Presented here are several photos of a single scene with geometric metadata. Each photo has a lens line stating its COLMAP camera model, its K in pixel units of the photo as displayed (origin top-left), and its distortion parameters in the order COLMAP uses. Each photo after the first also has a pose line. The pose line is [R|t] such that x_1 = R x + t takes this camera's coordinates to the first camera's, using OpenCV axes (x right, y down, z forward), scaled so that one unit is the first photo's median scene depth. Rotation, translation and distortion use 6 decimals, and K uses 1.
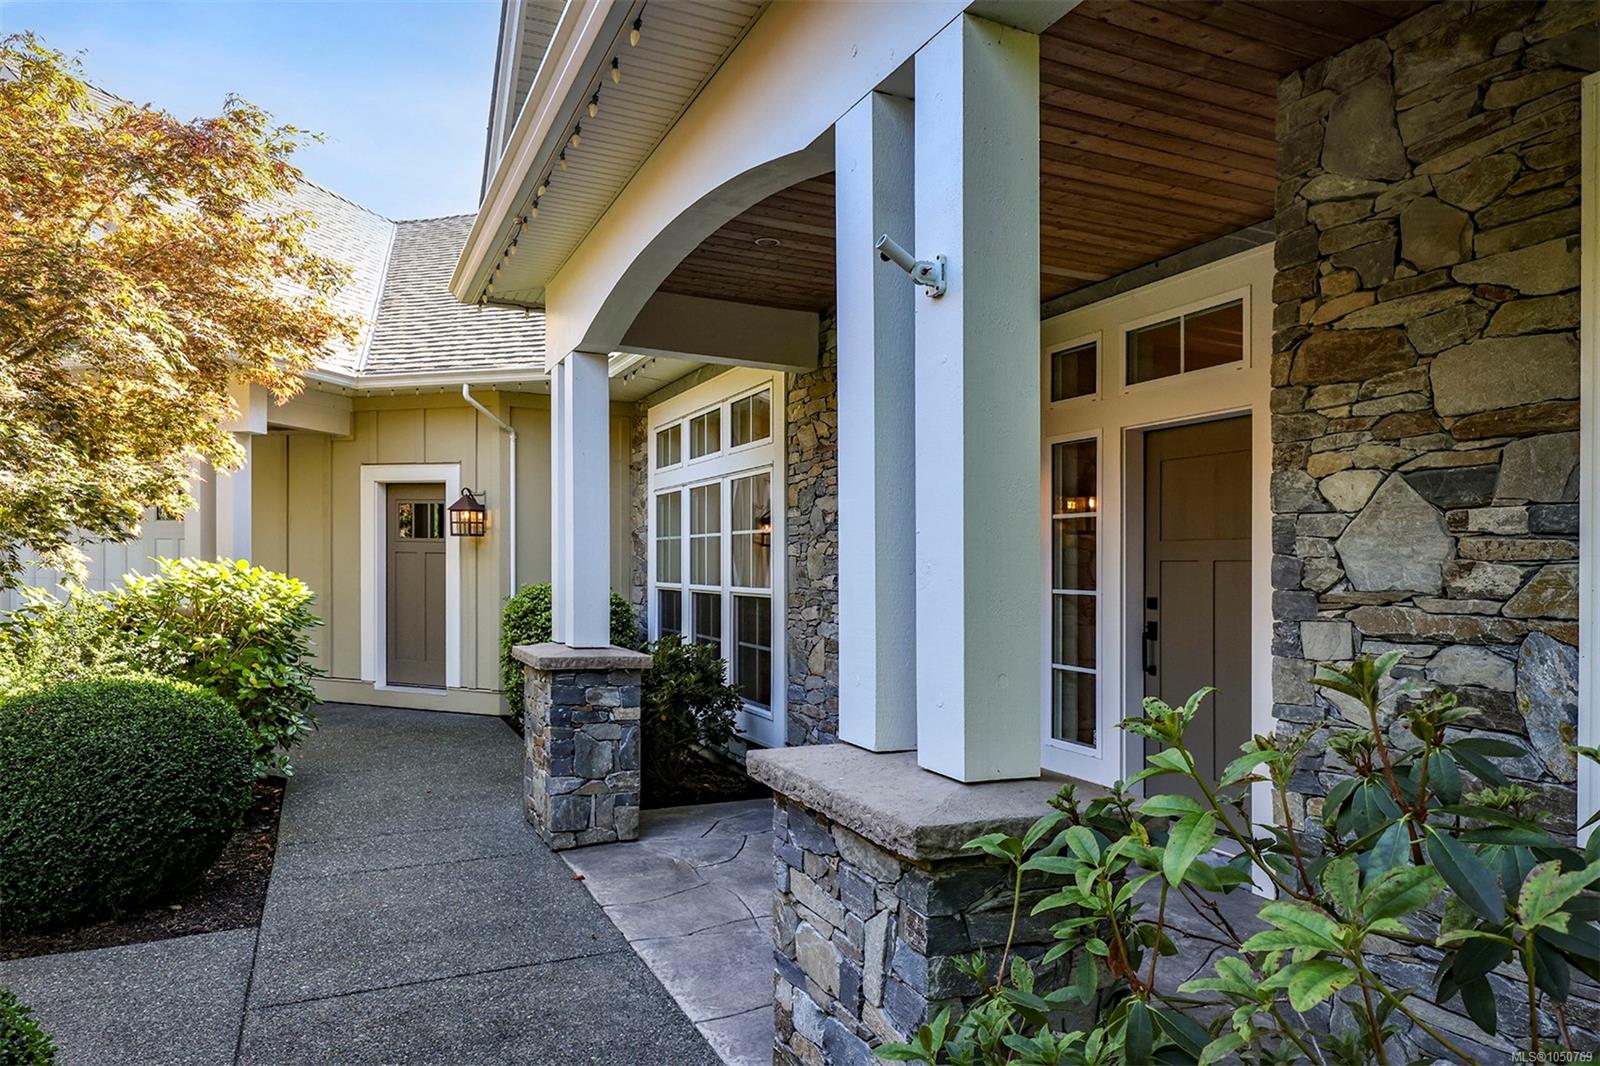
lens RADIAL K [[1086.5, 0, 800.6], [0, 1086.5, 567.8], [0, 0, 1]] dist [0.008638, 0.001264]
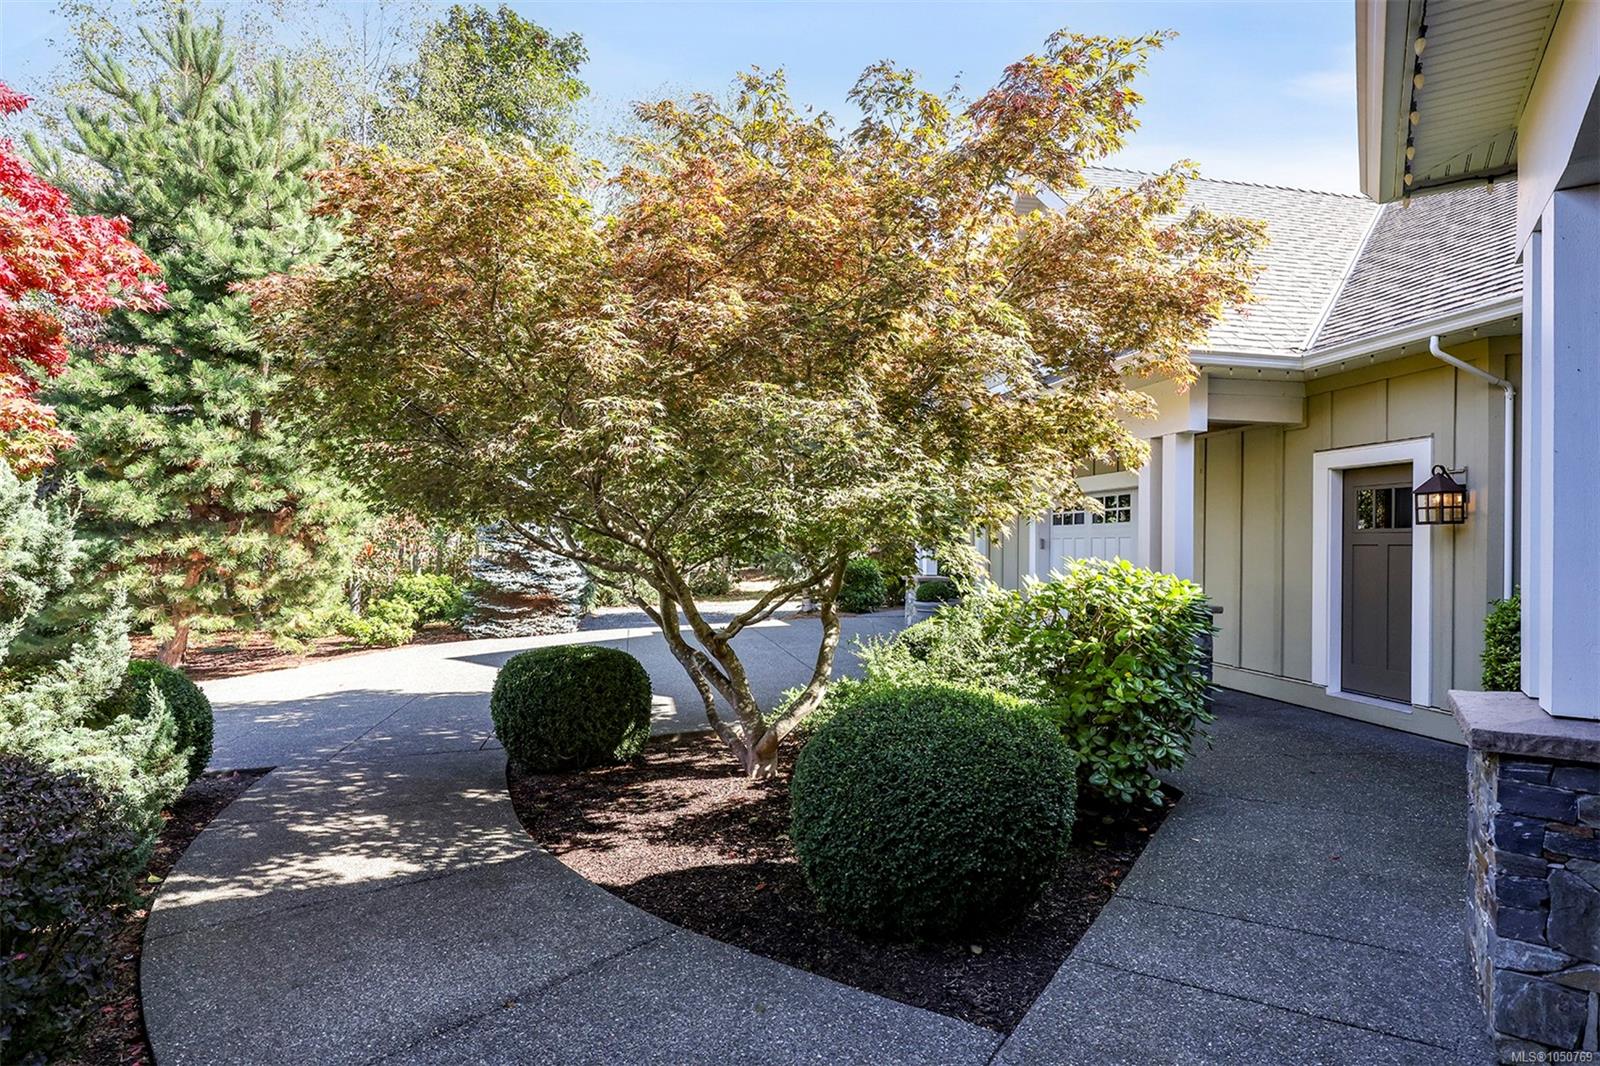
lens RADIAL K [[867.8, 0, 799.3], [0, 867.8, 576.0], [0, 0, 1]] dist [0.002522, -0.000597]
pose [[0.551931, 0.009060, -0.833841, -0.035473], [0.010107, 0.999795, 0.017553, -0.008580], [0.833829, -0.018116, 0.551726, 0.314292]]
